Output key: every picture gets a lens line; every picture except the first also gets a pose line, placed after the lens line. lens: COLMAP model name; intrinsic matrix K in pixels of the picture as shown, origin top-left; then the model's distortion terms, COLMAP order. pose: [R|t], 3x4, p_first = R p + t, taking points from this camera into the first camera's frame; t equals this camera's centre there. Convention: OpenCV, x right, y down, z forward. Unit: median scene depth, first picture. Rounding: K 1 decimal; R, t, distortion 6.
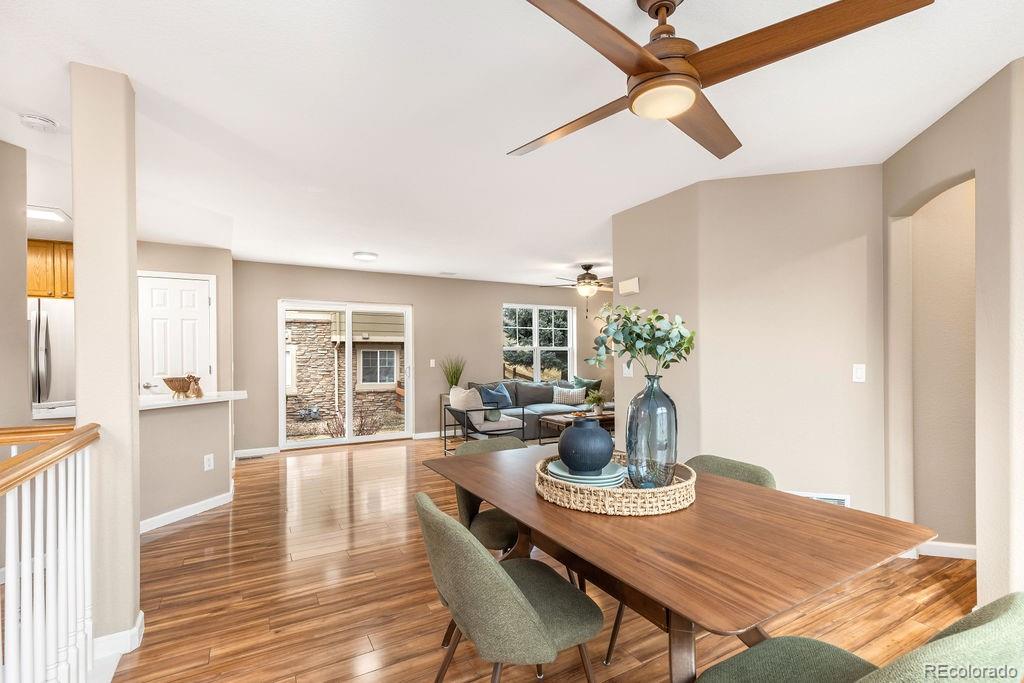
lens RADIAL K [[460.9, 0, 512.0], [0, 460.9, 357.3], [0, 0, 1]] dist [0.005409, -0.001200]
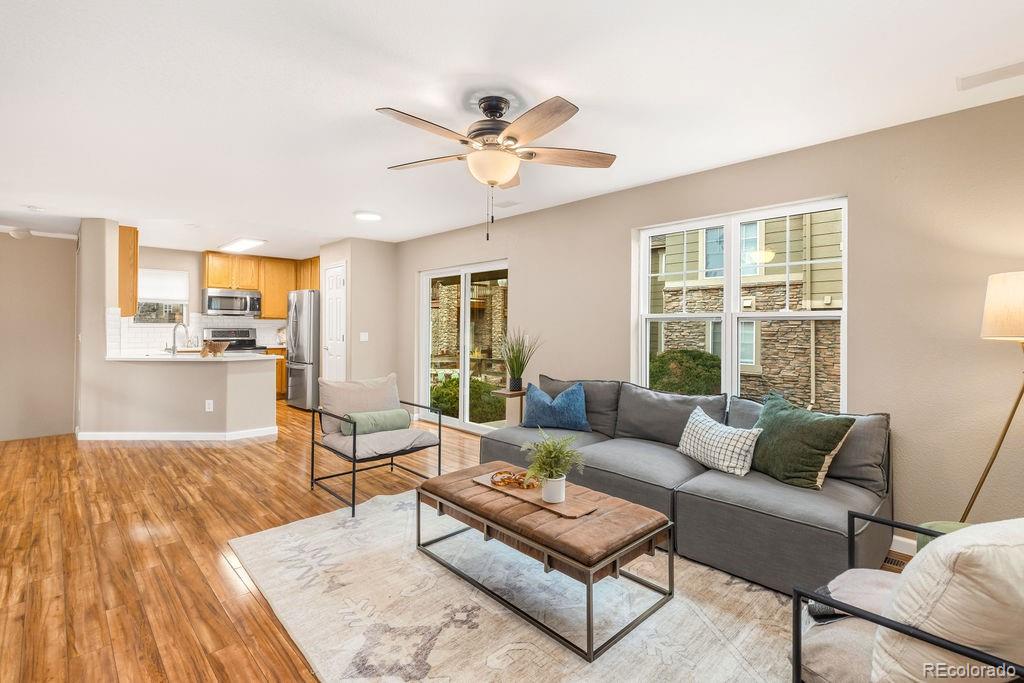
lens RADIAL K [[460.9, 0, 512.9], [0, 460.9, 329.9], [0, 0, 1]] dist [0.005409, -0.001200]
pose [[0.263024, 0.015502, -0.964665, 0.536132], [-0.010945, 0.999854, 0.013084, -0.013445], [0.964727, 0.007117, 0.263155, 0.911667]]
